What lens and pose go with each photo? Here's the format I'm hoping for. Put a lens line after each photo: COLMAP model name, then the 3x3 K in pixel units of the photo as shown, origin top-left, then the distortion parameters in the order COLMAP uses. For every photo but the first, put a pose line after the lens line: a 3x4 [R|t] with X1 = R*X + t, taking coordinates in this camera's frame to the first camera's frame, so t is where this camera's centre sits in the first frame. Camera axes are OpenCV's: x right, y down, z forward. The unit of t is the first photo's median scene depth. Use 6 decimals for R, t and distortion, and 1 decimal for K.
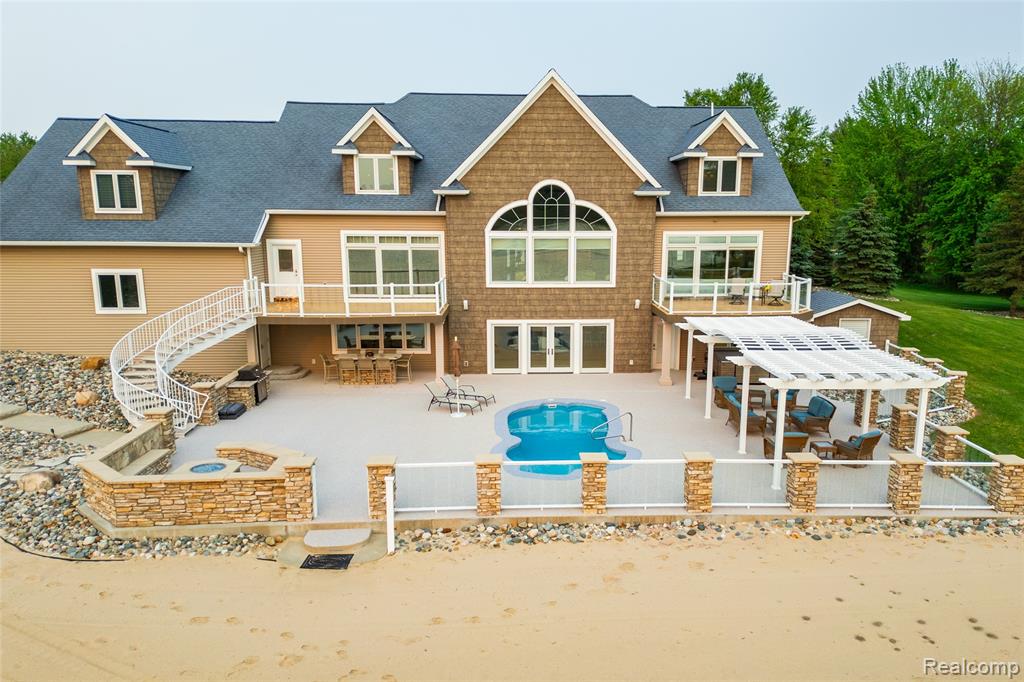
lens RADIAL K [[722.9, 0, 548.3], [0, 722.9, 355.3], [0, 0, 1]] dist [0.033125, -0.022539]
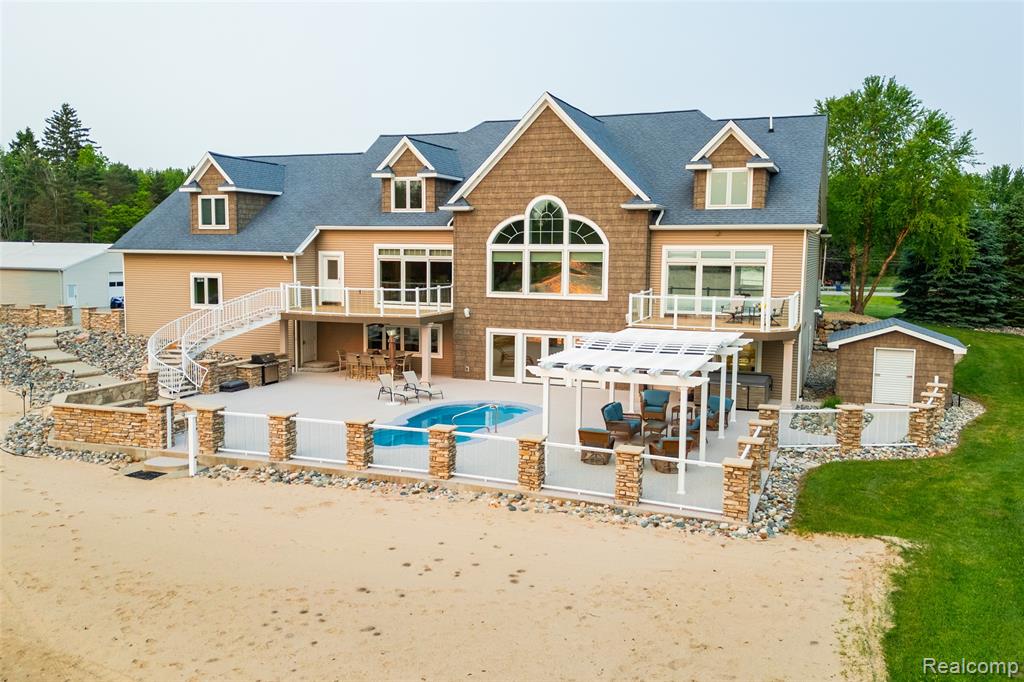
lens RADIAL K [[821.7, 0, 530.7], [0, 821.7, 323.9], [0, 0, 1]] dist [0.043355, -0.022337]
pose [[0.920713, 0.039721, -0.388214, 0.443505], [-0.078814, 0.993234, -0.085295, 0.042160], [0.382199, 0.109129, 0.917614, -0.068304]]
